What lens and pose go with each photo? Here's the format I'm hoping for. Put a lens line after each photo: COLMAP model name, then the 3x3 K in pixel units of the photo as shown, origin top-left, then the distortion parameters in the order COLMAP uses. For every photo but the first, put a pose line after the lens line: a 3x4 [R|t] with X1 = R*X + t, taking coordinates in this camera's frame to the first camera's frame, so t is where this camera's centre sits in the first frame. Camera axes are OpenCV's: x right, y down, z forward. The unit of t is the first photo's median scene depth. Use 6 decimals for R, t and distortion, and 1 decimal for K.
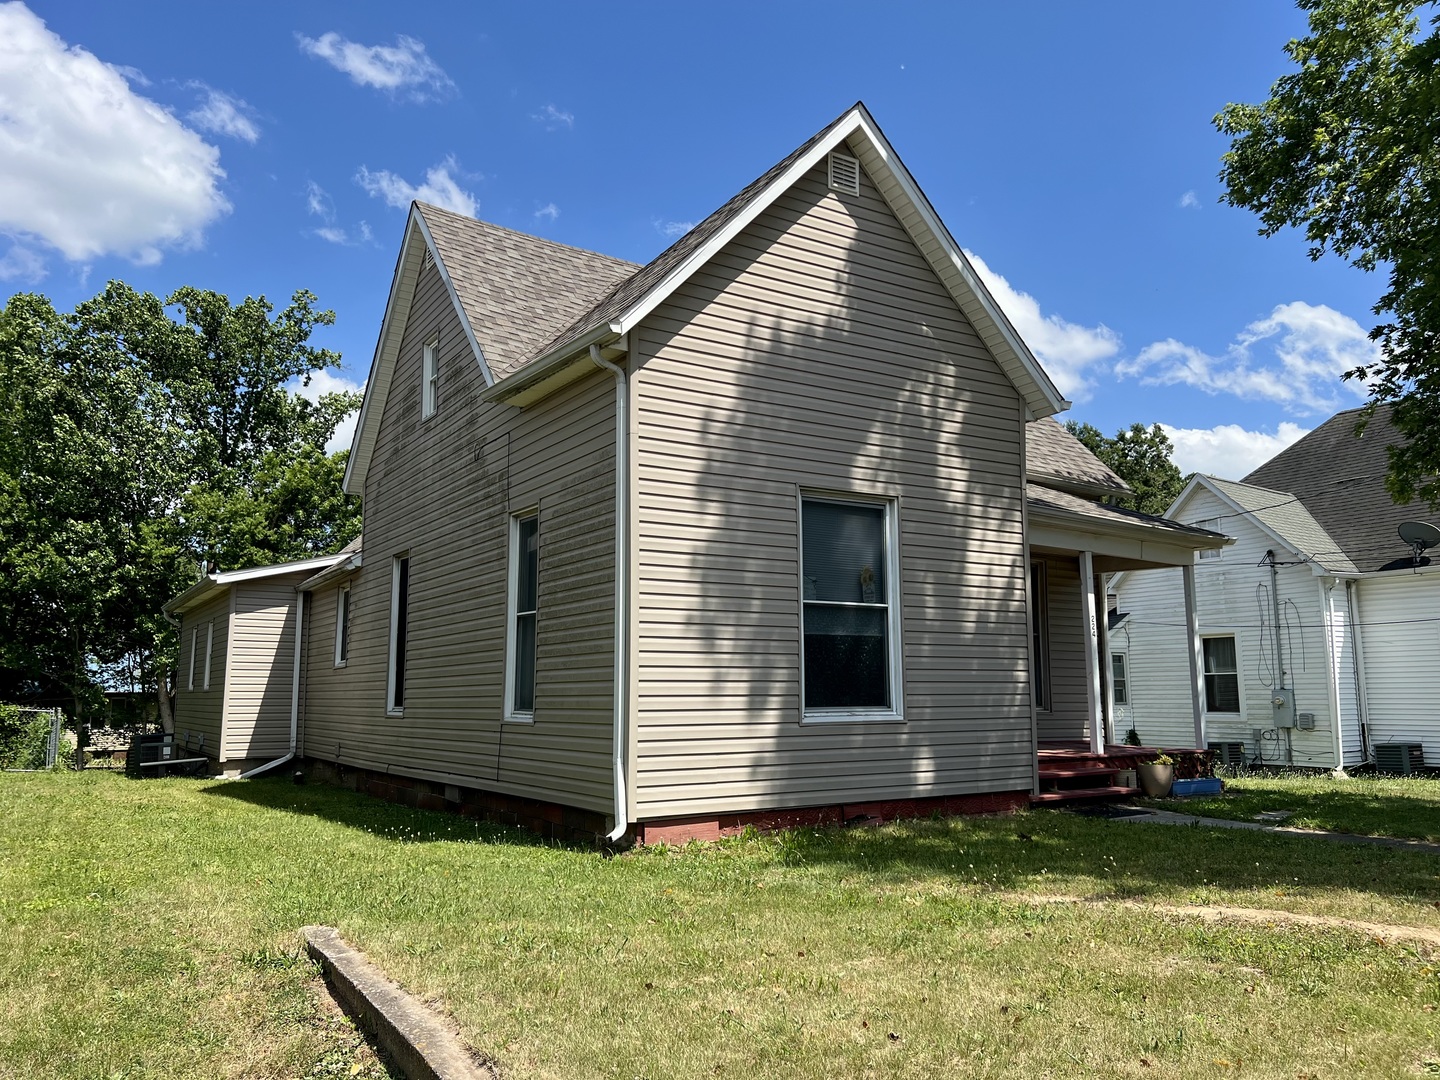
lens RADIAL K [[1097.4, 0, 720.0], [0, 1097.4, 540.0], [0, 0, 1]] dist [0.053572, 0.000010]
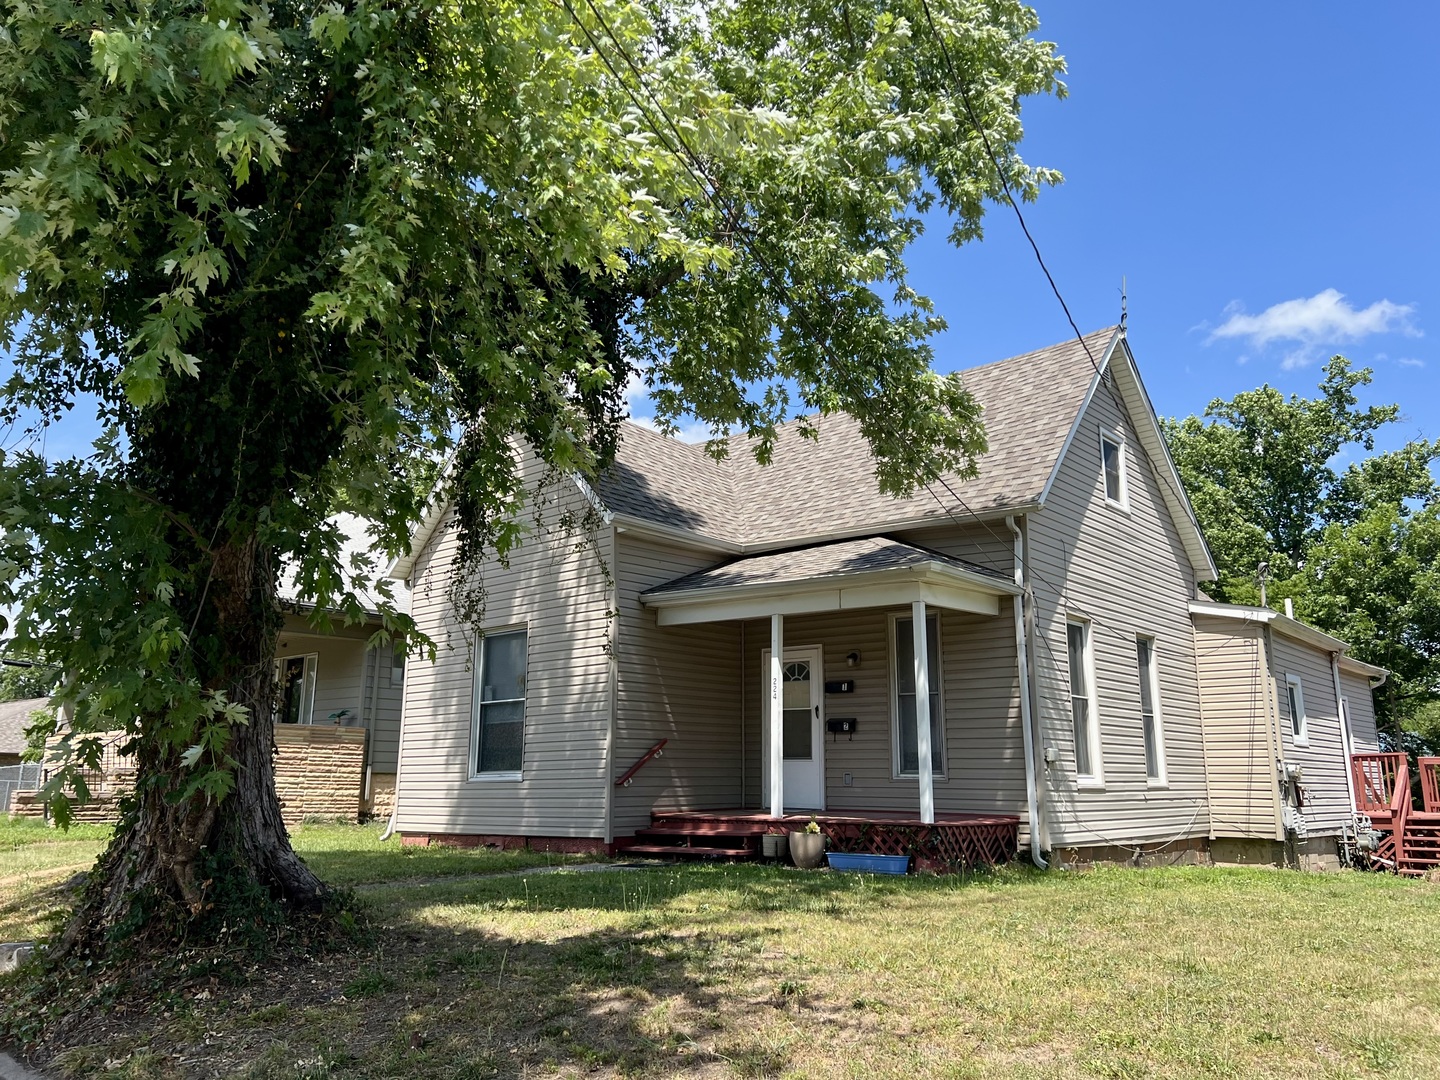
lens RADIAL K [[1097.4, 0, 720.0], [0, 1097.4, 540.0], [0, 0, 1]] dist [0.053572, 0.000010]
pose [[0.273051, -0.207487, -0.939357, 1.614572], [0.132439, 0.975273, -0.176924, 0.145331], [0.952840, -0.076098, 0.293778, 0.837844]]
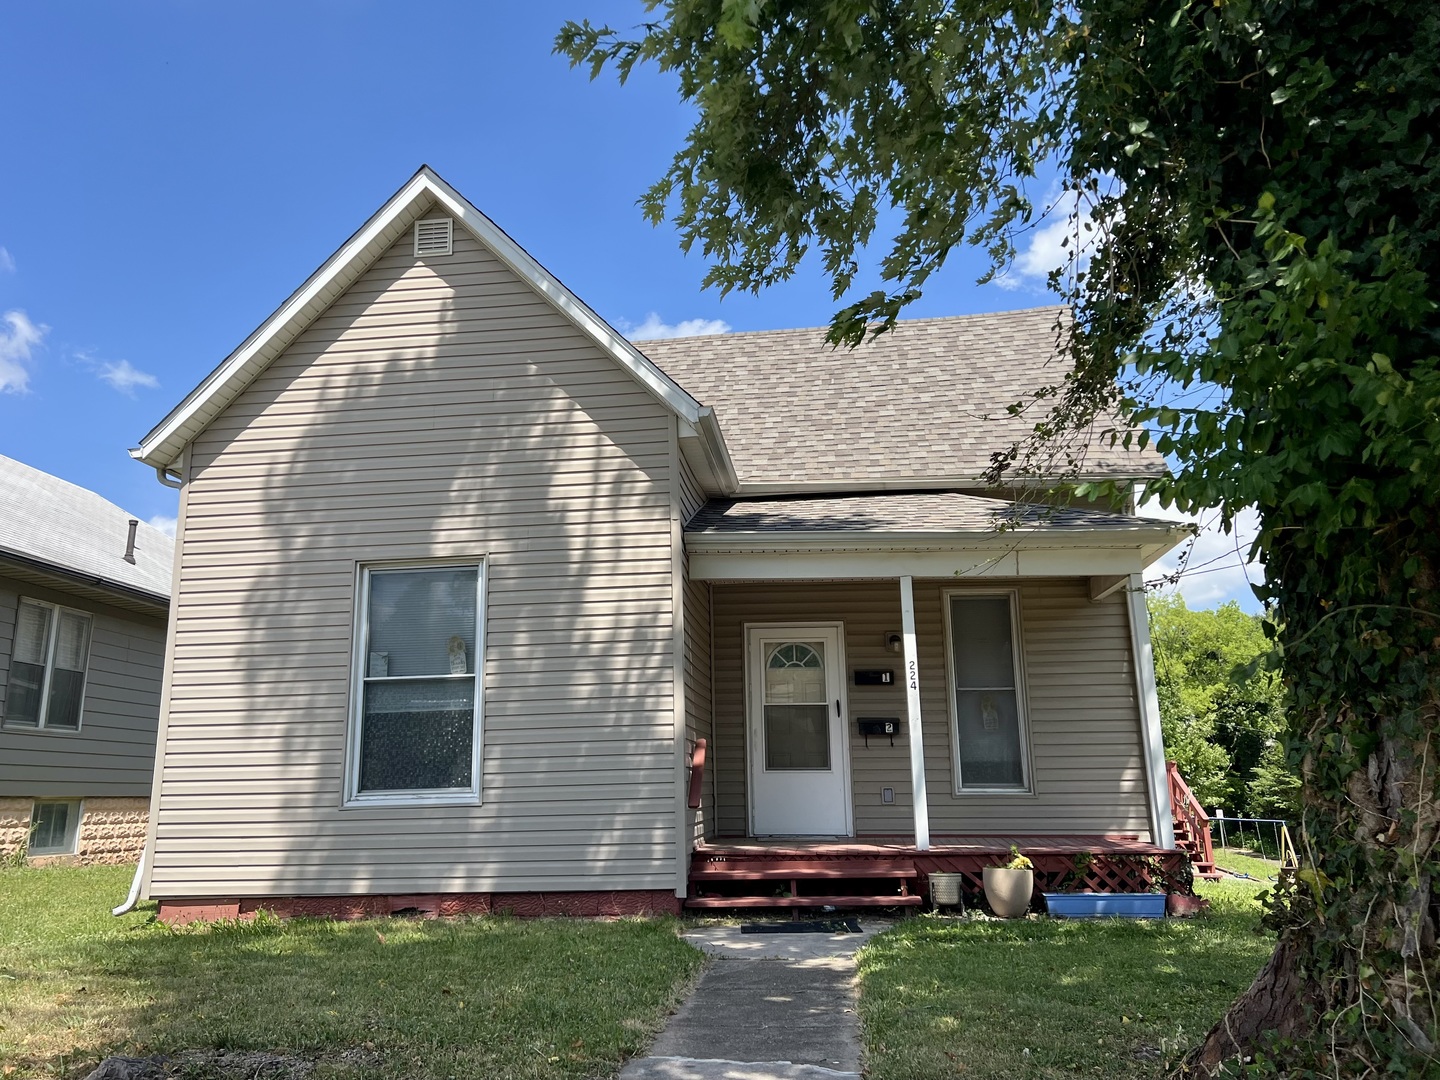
lens RADIAL K [[1131.2, 0, 673.7], [0, 1131.2, 506.3], [0, 0, 1]] dist [0.069188, -0.119333]
pose [[0.769098, -0.171231, -0.615767, 0.886432], [0.103684, 0.984108, -0.144157, 0.075535], [0.630665, 0.047026, 0.774629, 0.368738]]
